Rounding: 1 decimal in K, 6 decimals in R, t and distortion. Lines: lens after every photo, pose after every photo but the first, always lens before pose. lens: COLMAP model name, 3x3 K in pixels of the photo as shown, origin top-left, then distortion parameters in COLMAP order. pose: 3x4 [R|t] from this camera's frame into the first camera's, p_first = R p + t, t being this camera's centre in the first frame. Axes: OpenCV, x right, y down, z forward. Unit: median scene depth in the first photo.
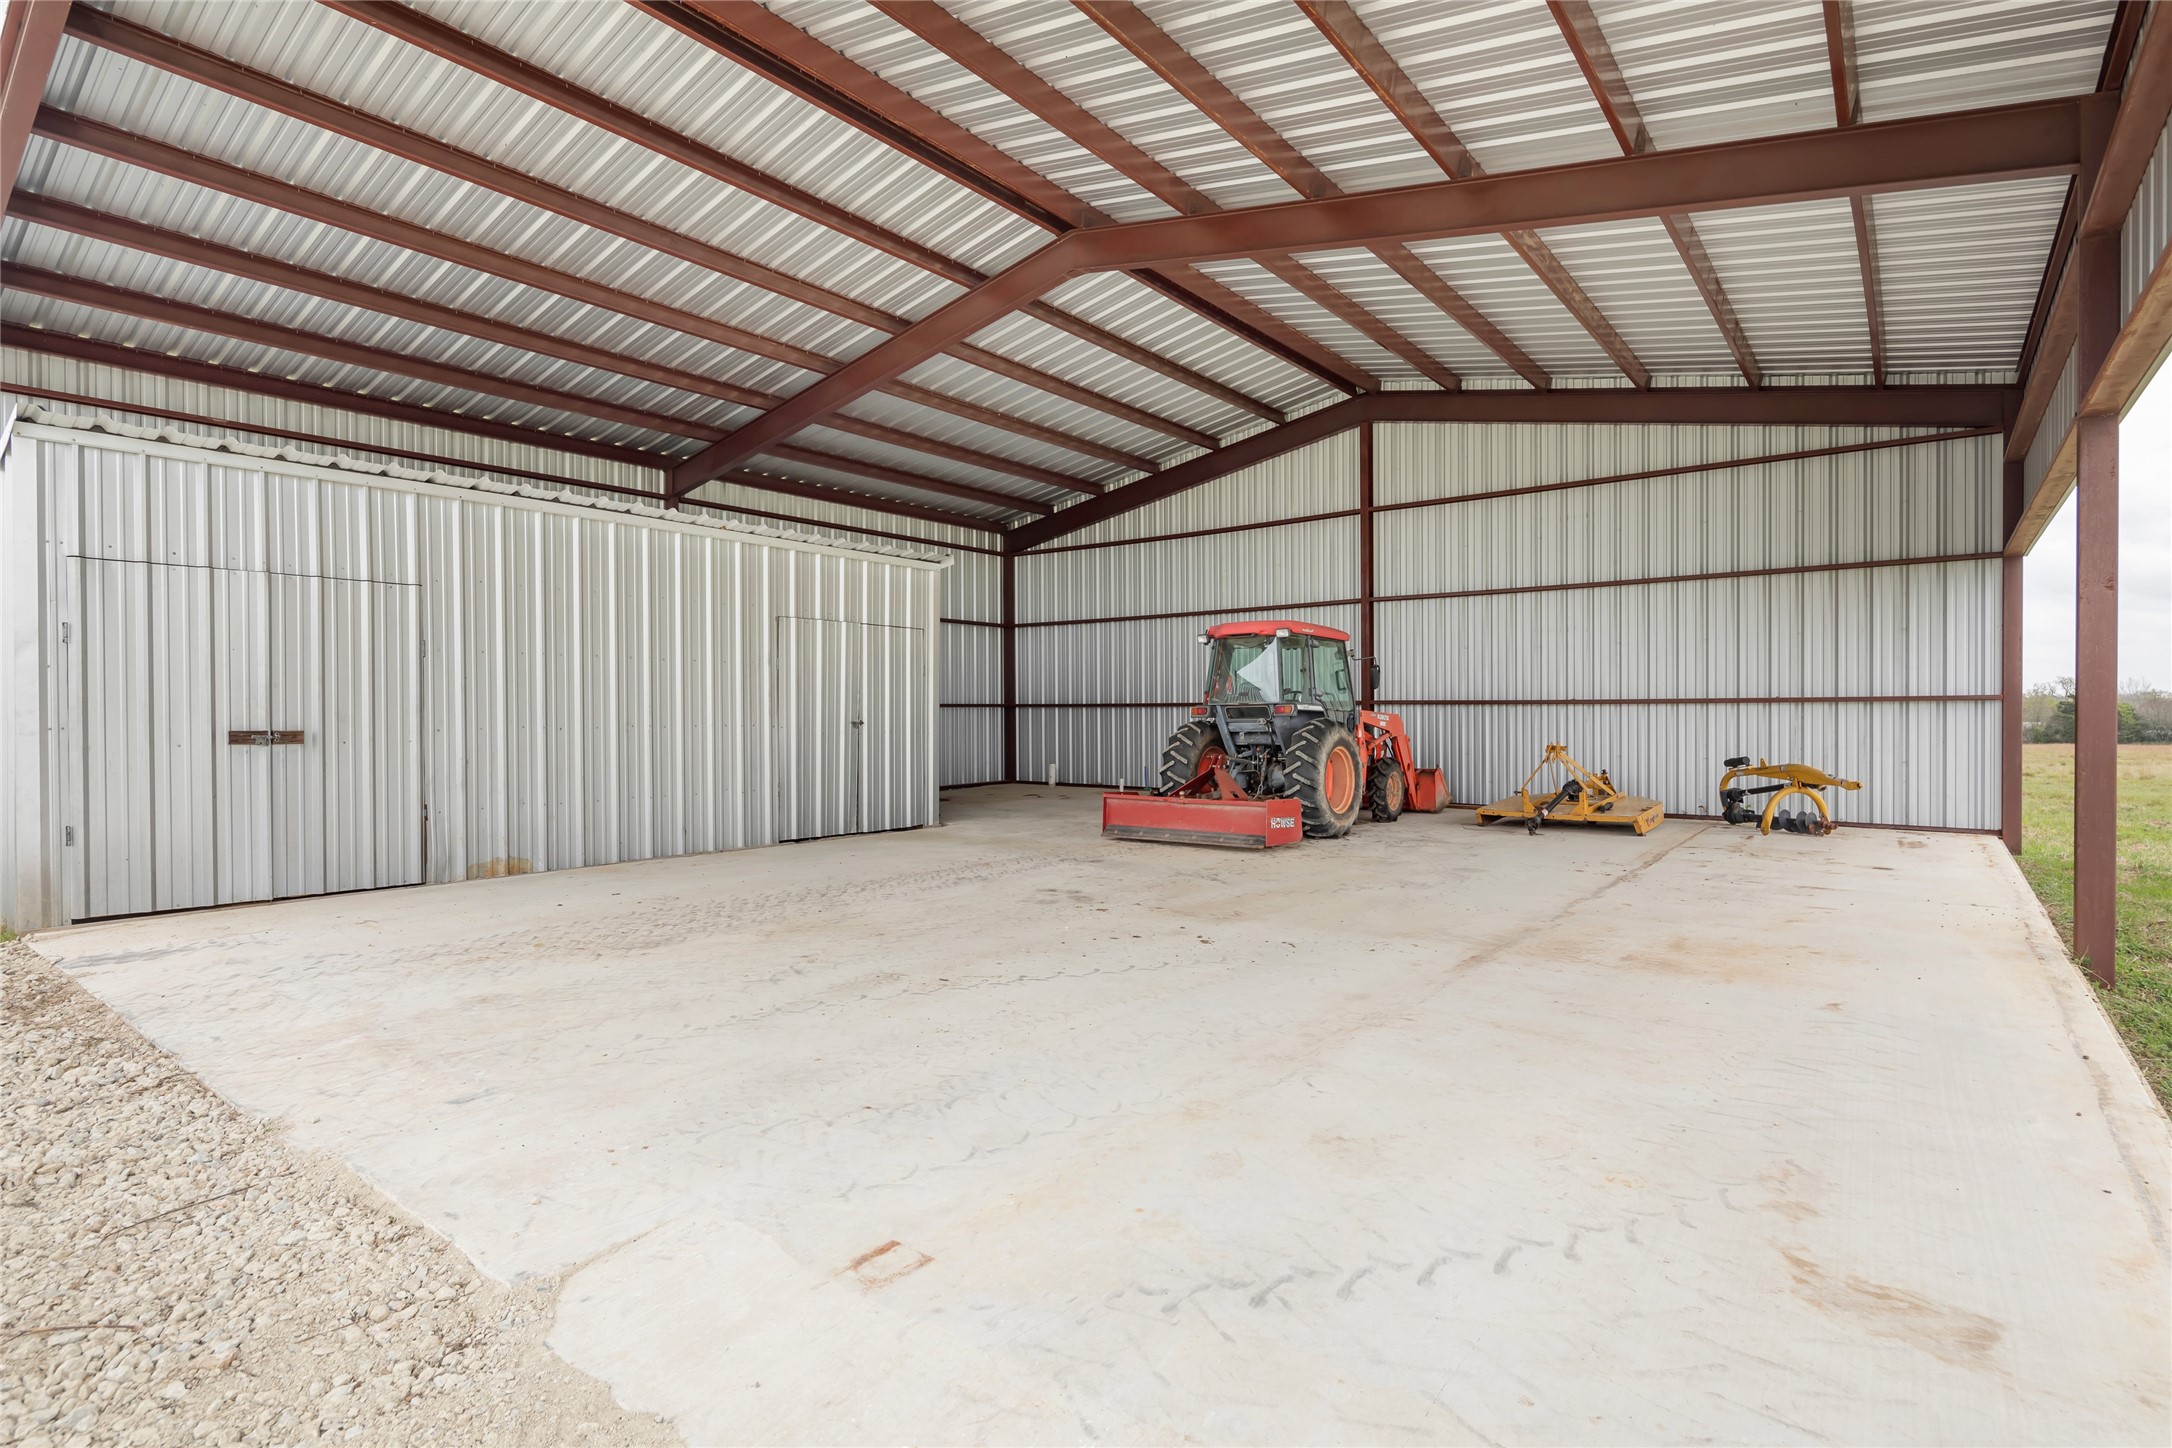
lens RADIAL K [[1058.0, 0, 1082.2], [0, 1058.0, 717.5], [0, 0, 1]] dist [-0.000961, -0.001995]
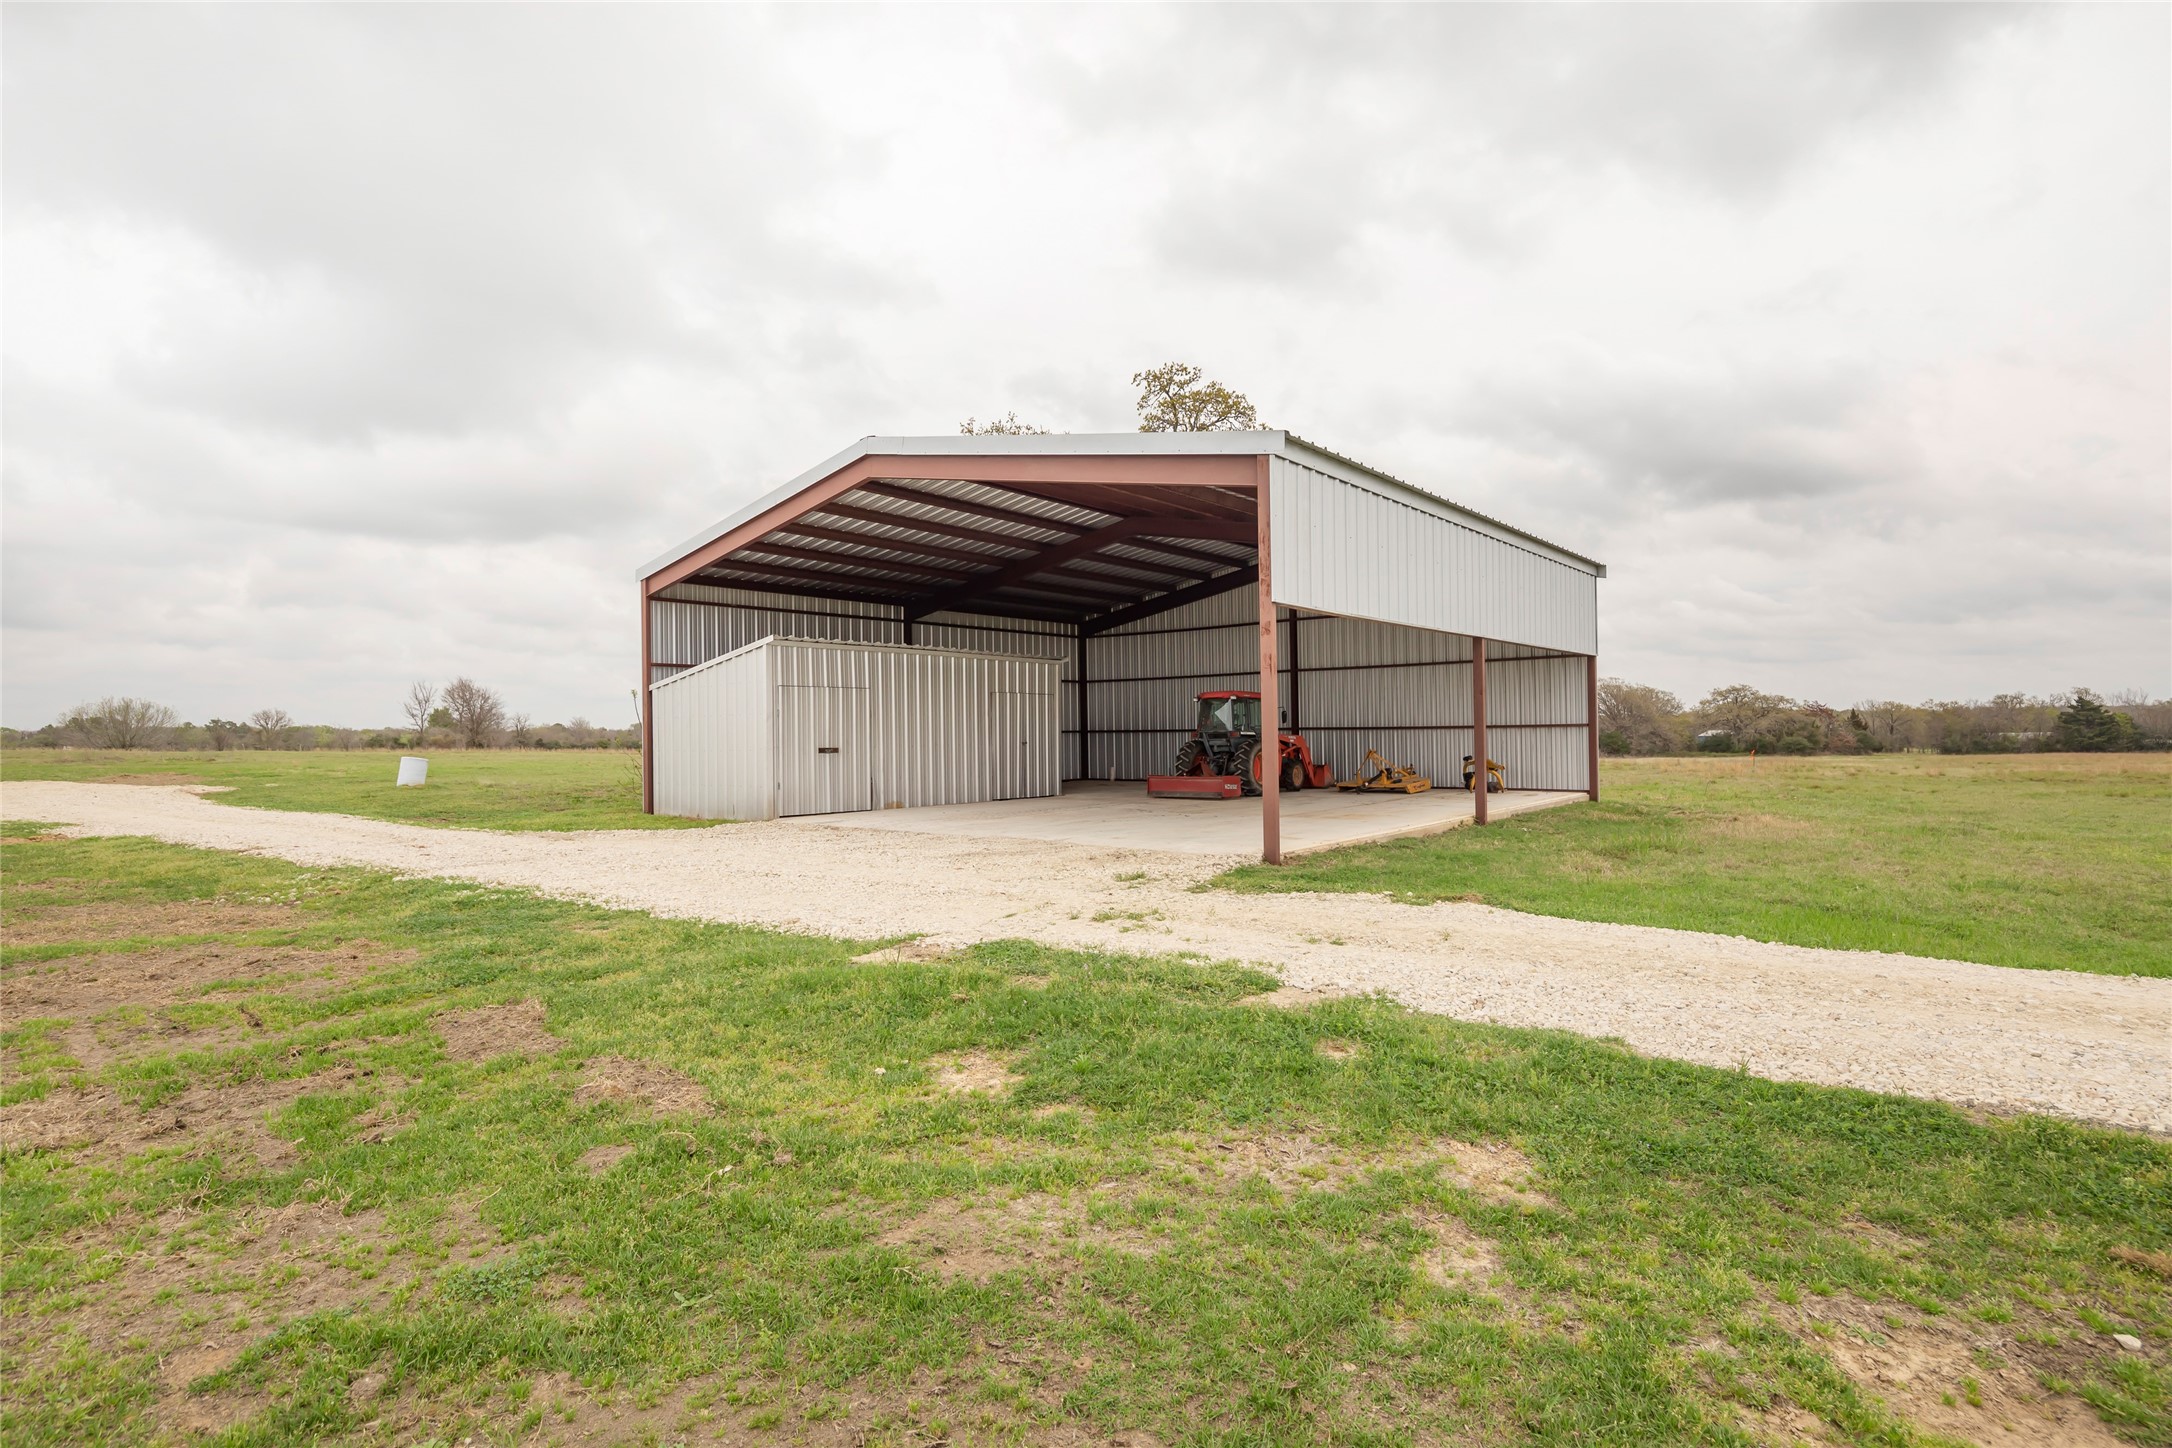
lens RADIAL K [[1063.2, 0, 1091.3], [0, 1063.2, 724.5], [0, 0, 1]] dist [0.000923, 0.000074]
pose [[0.999785, -0.010636, -0.017782, -0.046760], [0.010415, 0.999868, -0.012468, -0.003174], [0.017912, 0.012280, 0.999764, -0.984538]]
